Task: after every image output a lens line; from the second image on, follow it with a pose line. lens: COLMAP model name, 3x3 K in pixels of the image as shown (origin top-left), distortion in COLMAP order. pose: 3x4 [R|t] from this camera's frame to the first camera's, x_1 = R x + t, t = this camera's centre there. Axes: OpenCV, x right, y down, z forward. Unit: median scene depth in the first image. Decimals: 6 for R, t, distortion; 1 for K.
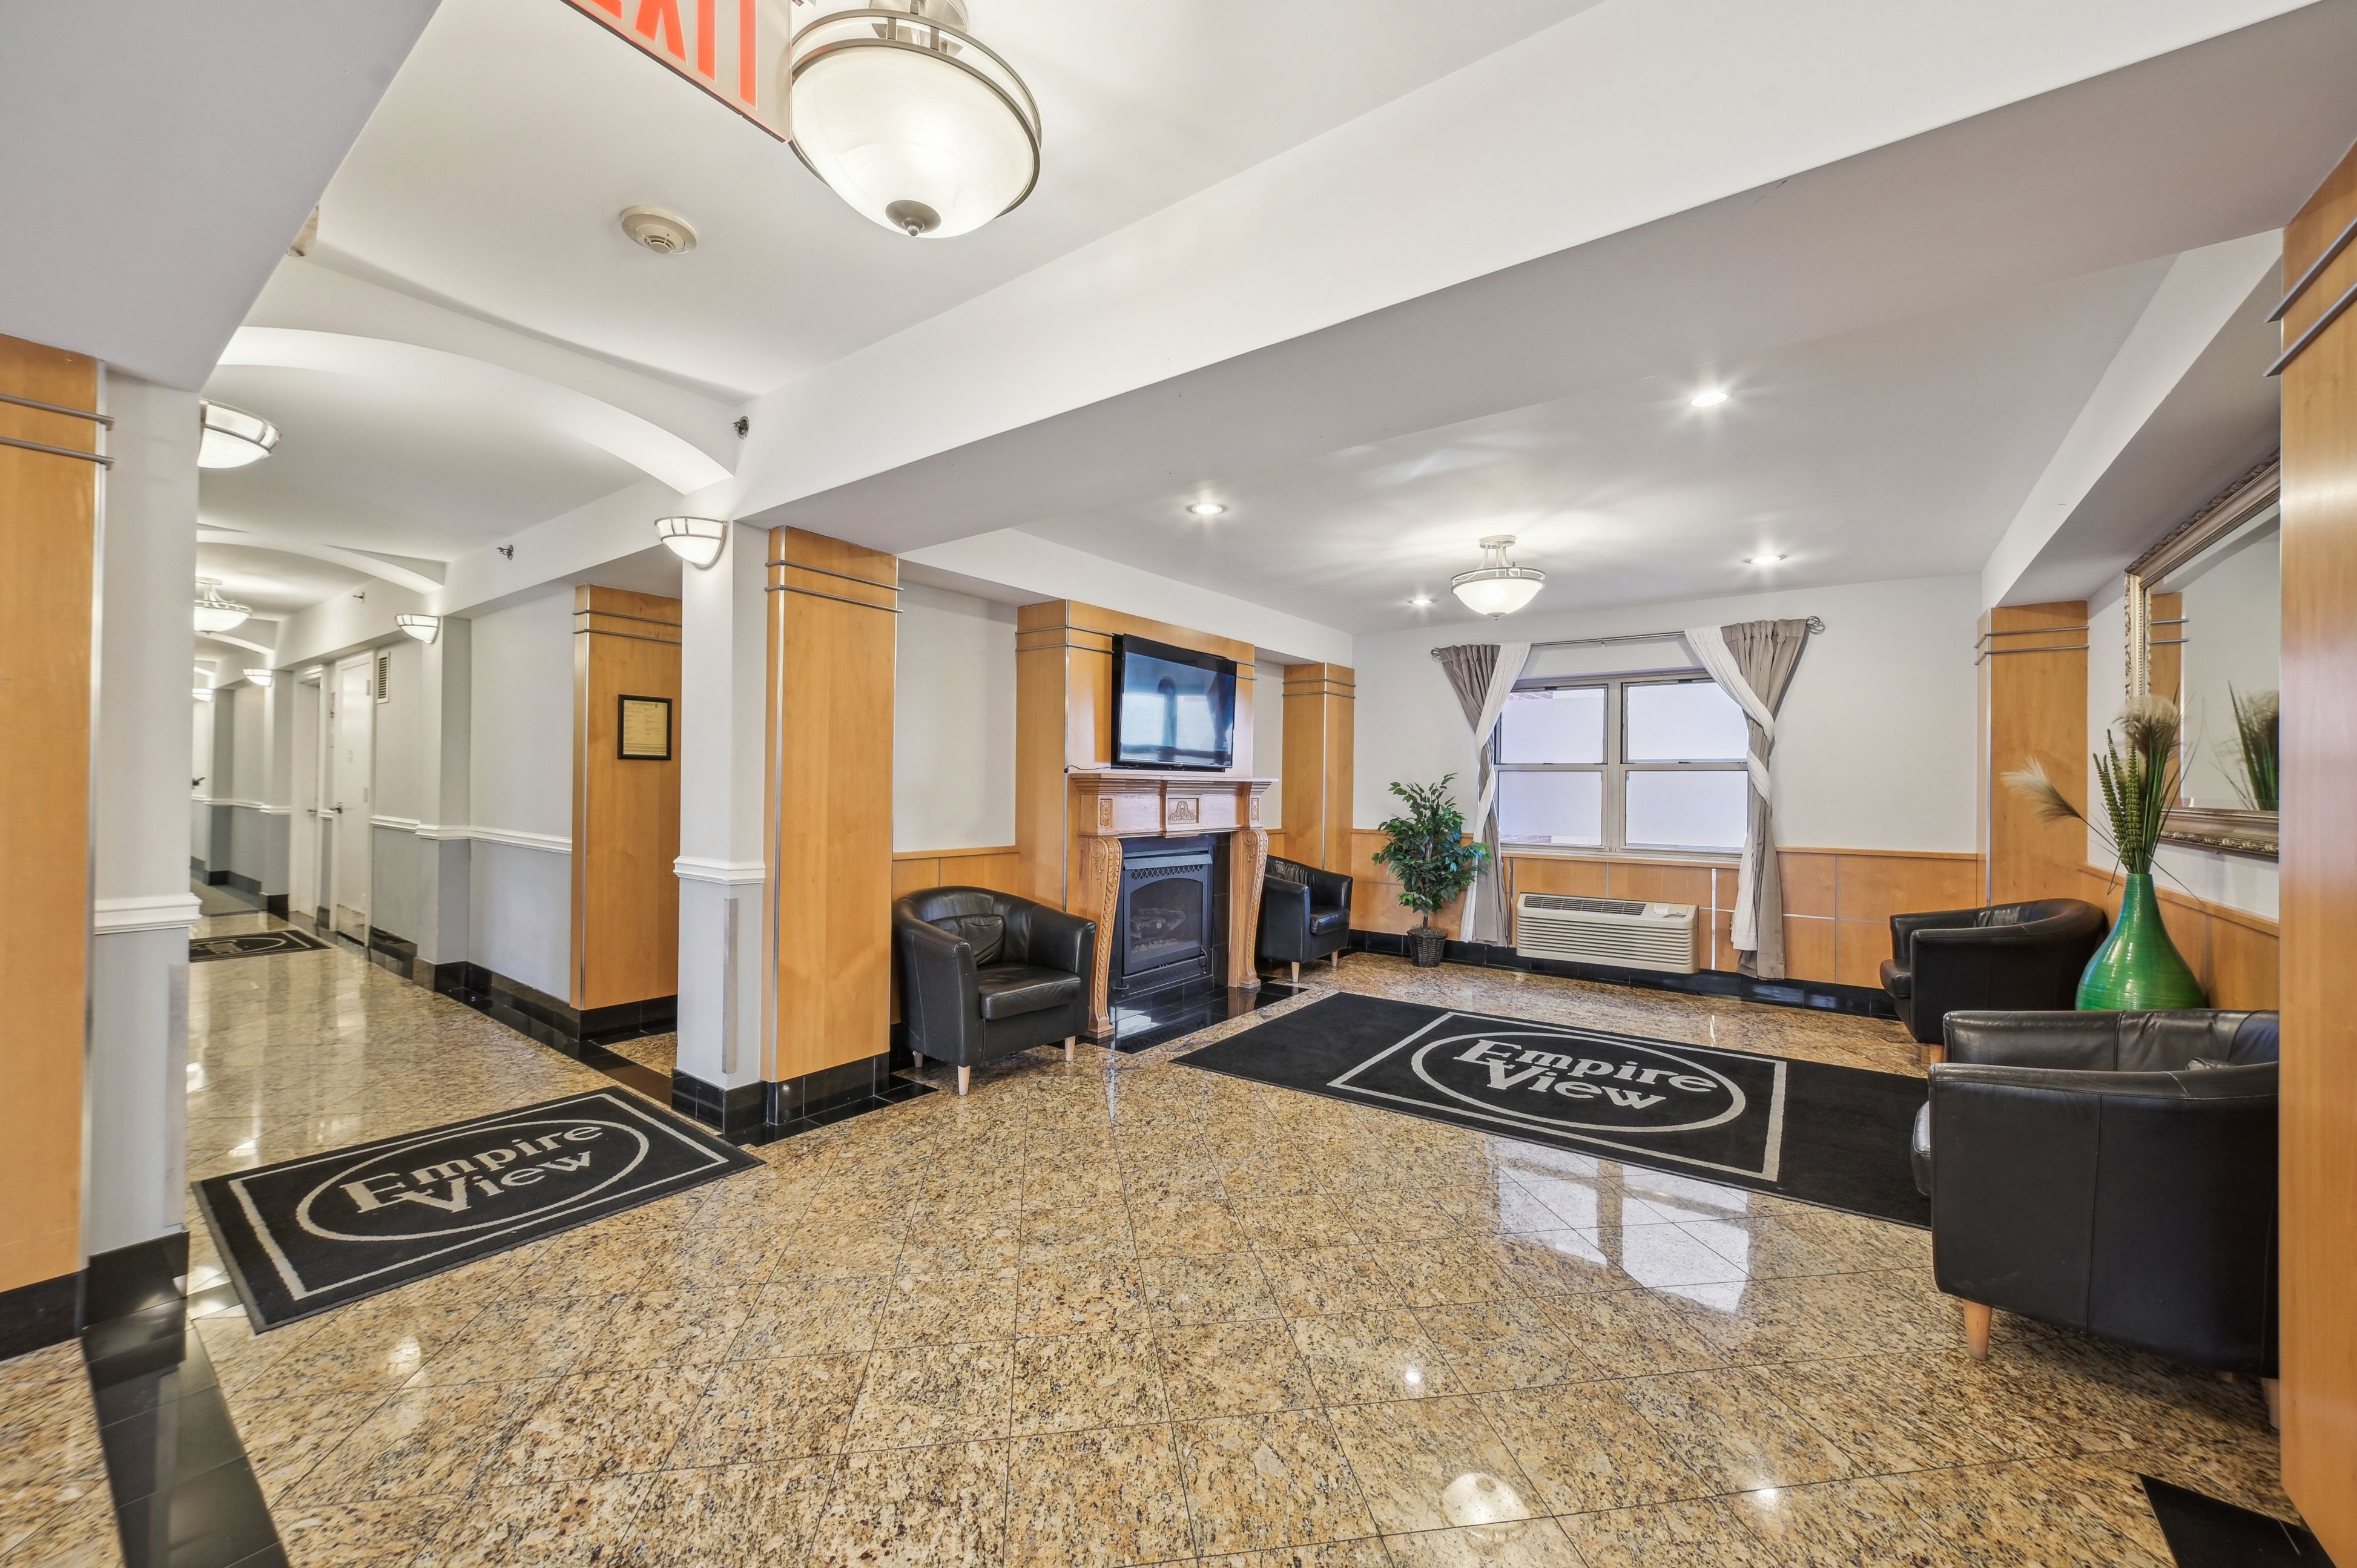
lens RADIAL K [[892.5, 0, 1180.1], [0, 892.5, 778.0], [0, 0, 1]] dist [-0.017576, 0.007859]
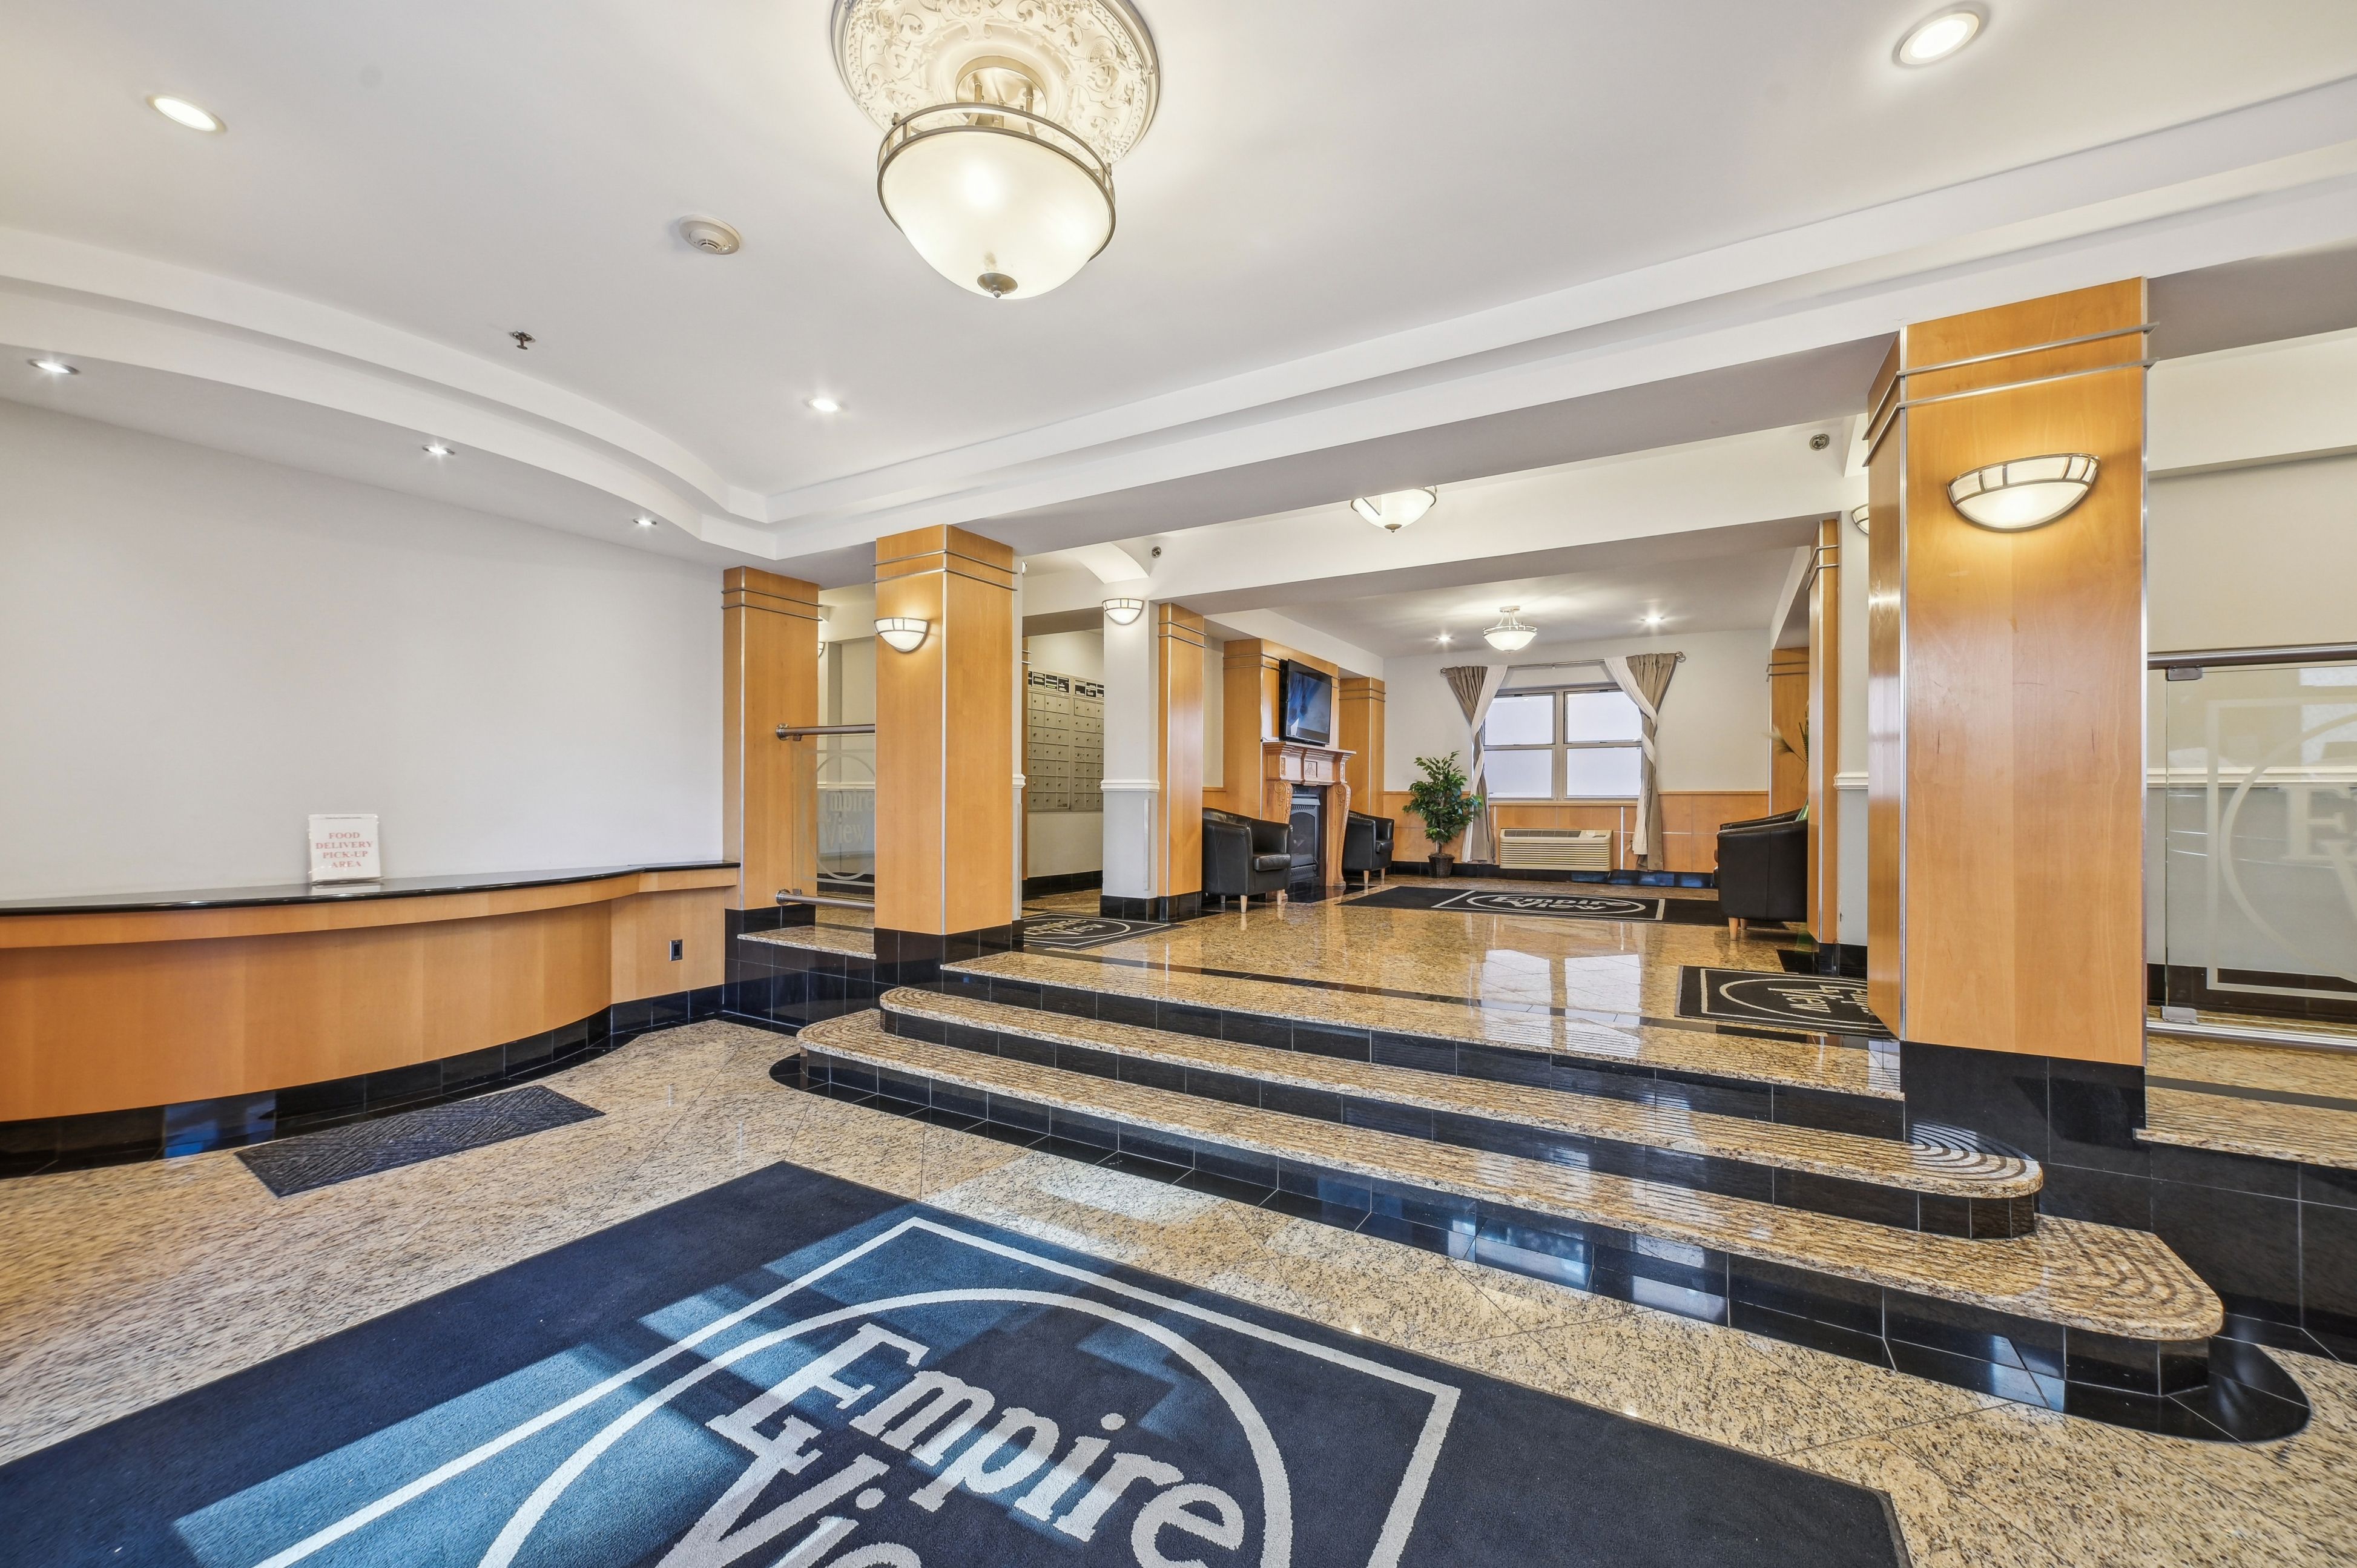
lens RADIAL K [[913.6, 0, 1181.5], [0, 913.6, 802.1], [0, 0, 1]] dist [-0.000741, 0.000007]
pose [[0.993455, -0.007617, 0.113973, -0.371986], [0.006578, 0.999933, 0.009486, 0.070811], [-0.114037, -0.008674, 0.993439, -0.541755]]
